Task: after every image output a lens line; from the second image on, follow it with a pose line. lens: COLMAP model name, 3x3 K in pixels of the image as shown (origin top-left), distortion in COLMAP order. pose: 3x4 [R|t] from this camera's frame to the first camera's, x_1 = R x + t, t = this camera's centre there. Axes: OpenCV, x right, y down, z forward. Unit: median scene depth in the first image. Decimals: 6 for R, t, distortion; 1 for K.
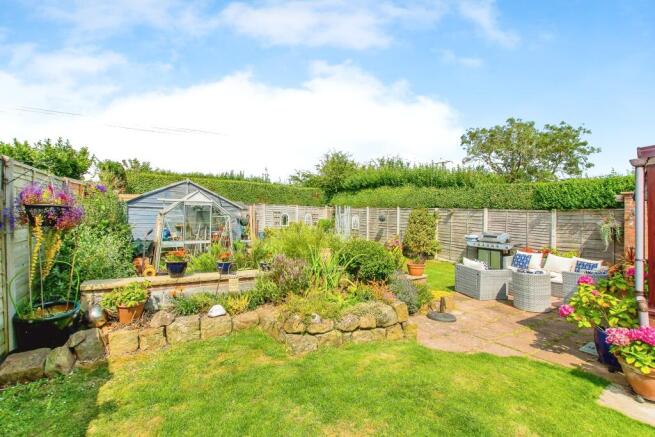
lens RADIAL K [[295.9, 0, 327.5], [0, 295.9, 218.5], [0, 0, 1]] dist [-0.011724, 0.000784]
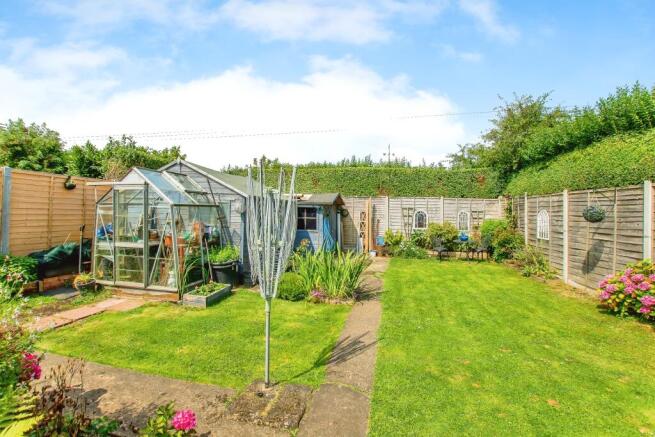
lens RADIAL K [[295.9, 0, 327.5], [0, 295.9, 218.5], [0, 0, 1]] dist [-0.011724, 0.000784]
pose [[0.728067, 0.003981, -0.685494, 0.163223], [-0.011992, 0.999904, -0.006930, 0.009438], [0.685401, 0.013266, 0.728045, 0.396545]]
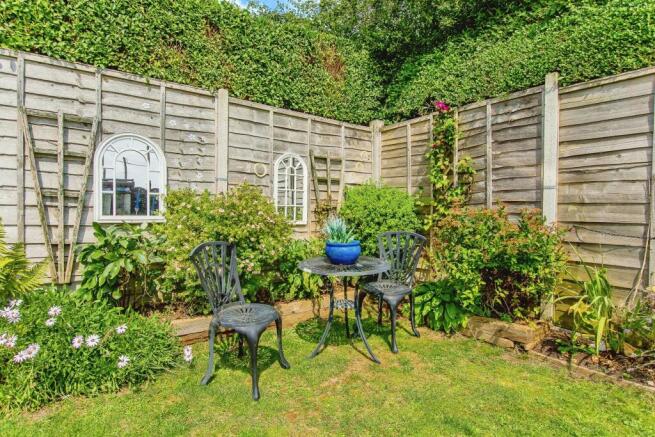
lens RADIAL K [[353.5, 0, 327.5], [0, 353.5, 218.5], [0, 0, 1]] dist [-0.000079, -0.000036]
pose [[0.998248, -0.004232, 0.059022, -0.061136], [0.003442, 0.999903, 0.013471, 0.023704], [-0.059073, -0.013244, 0.998166, 0.857875]]
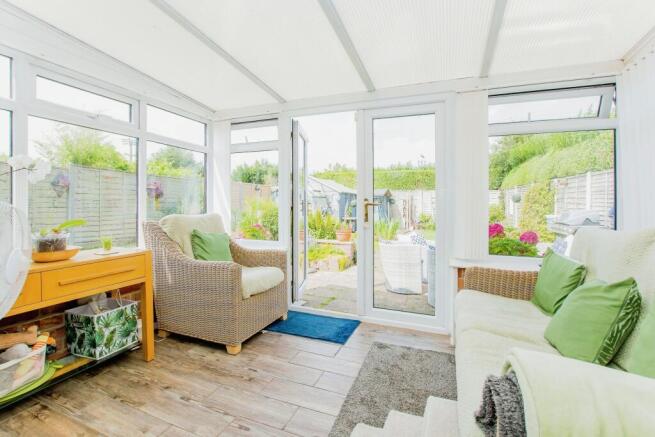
lens RADIAL K [[295.9, 0, 327.5], [0, 295.9, 218.5], [0, 0, 1]] dist [-0.011724, 0.000784]
pose [[0.597040, 0.016810, -0.802036, 0.431170], [-0.004002, 0.999830, 0.017976, 0.034696], [0.802202, -0.007523, 0.597006, 0.108192]]
